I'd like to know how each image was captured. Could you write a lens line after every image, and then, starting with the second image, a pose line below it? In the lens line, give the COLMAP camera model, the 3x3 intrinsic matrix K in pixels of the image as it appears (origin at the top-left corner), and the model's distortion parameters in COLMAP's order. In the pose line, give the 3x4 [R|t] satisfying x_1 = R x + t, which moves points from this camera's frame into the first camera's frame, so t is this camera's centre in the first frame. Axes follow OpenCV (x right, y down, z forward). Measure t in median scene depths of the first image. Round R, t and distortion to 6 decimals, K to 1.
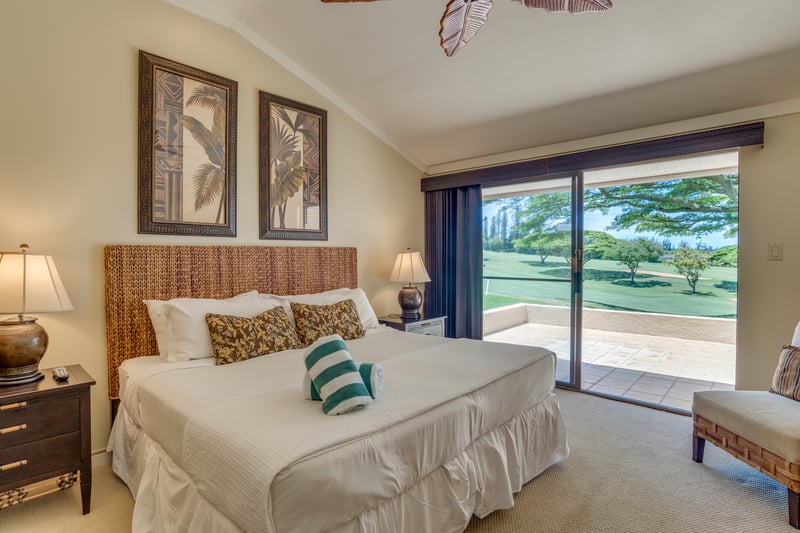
lens RADIAL K [[410.7, 0, 403.0], [0, 410.7, 264.2], [0, 0, 1]] dist [-0.042959, 0.020529]
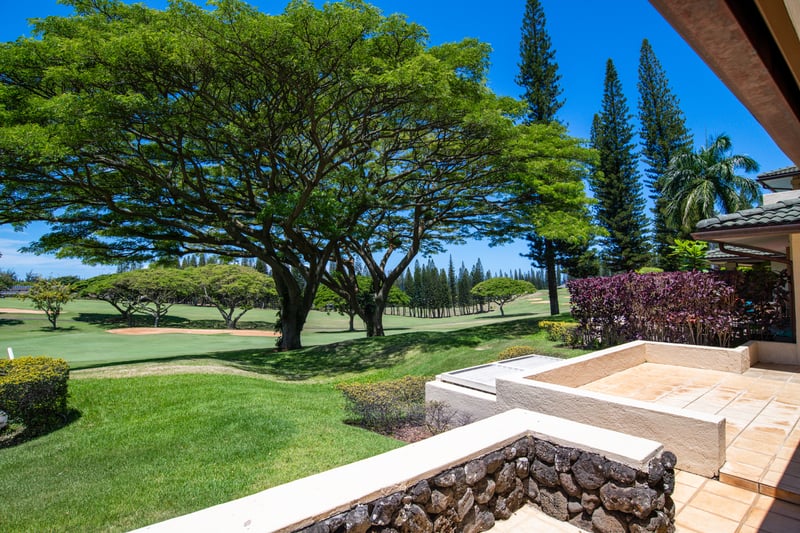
lens RADIAL K [[412.8, 0, 401.0], [0, 412.8, 266.3], [0, 0, 1]] dist [-0.073273, 0.025454]
pose [[0.160343, 0.040661, 0.986223, -0.159663], [0.031012, 0.998450, -0.046207, -0.020750], [-0.986574, 0.037994, 0.158834, 0.562515]]
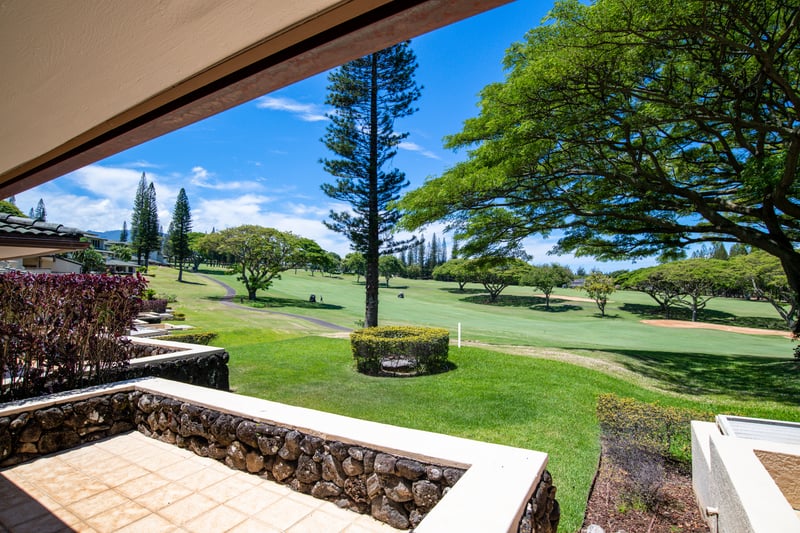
lens RADIAL K [[411.2, 0, 398.6], [0, 411.2, 267.0], [0, 0, 1]] dist [-0.078325, 0.027105]
pose [[0.981217, -0.007217, 0.192772, -0.019372], [0.019066, 0.998035, -0.059685, -0.018808], [-0.191963, 0.062239, 0.979427, 0.387741]]
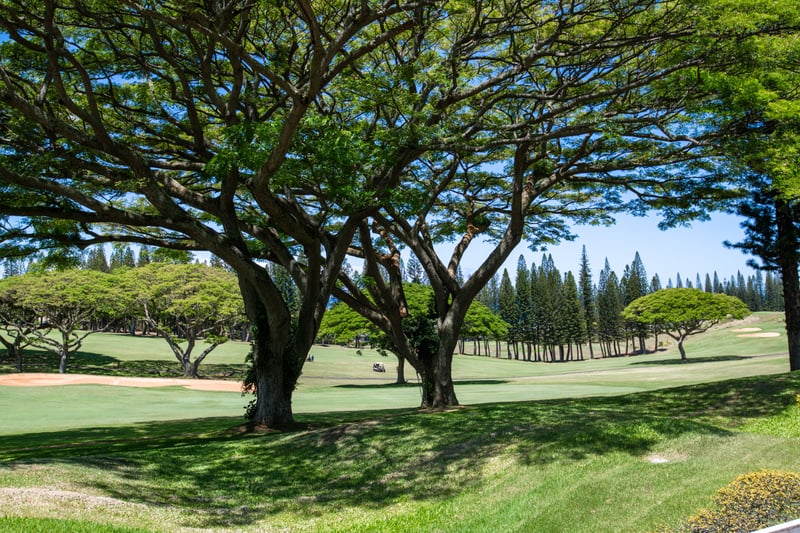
lens RADIAL K [[734.3, 0, 401.9], [0, 734.3, 264.7], [0, 0, 1]] dist [-0.044998, 0.003214]
pose [[0.280615, 0.043935, 0.958814, -0.008966], [0.024817, 0.998286, -0.053007, -0.026618], [-0.959500, 0.038670, 0.279044, 0.571715]]
